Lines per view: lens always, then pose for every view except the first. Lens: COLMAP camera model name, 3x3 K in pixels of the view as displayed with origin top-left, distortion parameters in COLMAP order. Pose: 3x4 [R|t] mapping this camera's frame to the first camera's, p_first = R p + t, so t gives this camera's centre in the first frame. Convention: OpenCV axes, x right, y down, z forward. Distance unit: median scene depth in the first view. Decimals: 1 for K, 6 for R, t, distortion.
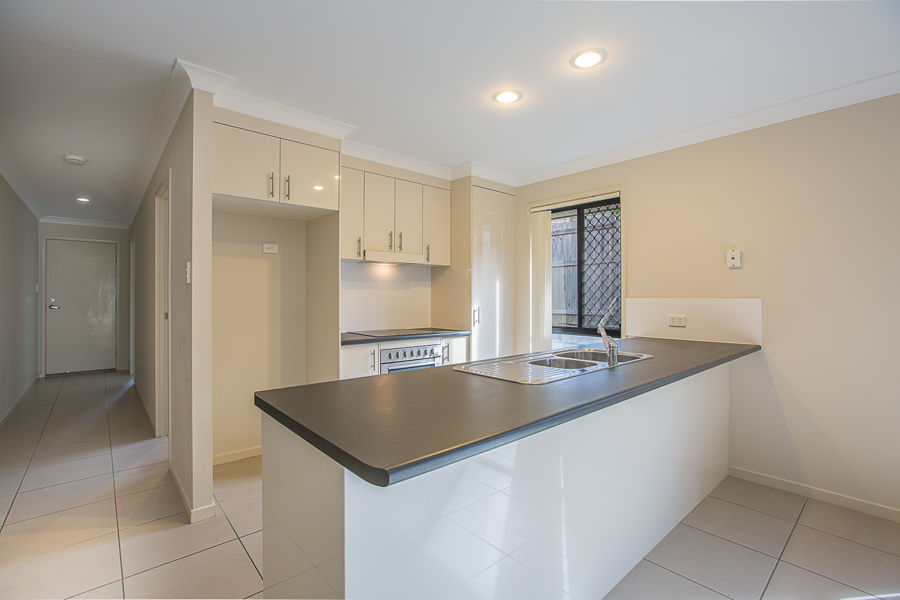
lens RADIAL K [[425.8, 0, 456.7], [0, 425.8, 300.5], [0, 0, 1]] dist [-0.001512, 0.000258]
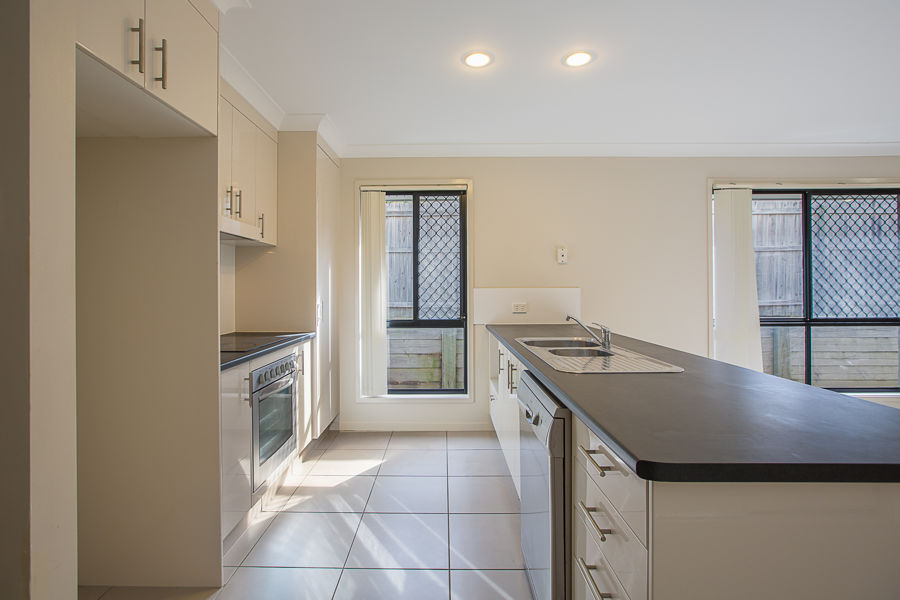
lens RADIAL K [[425.8, 0, 441.9], [0, 425.8, 287.1], [0, 0, 1]] dist [-0.001512, 0.000258]
pose [[0.697415, -0.003424, 0.716659, -0.354207], [0.008973, 0.999952, -0.003954, -0.005206], [-0.716611, 0.009189, 0.697413, 0.296836]]
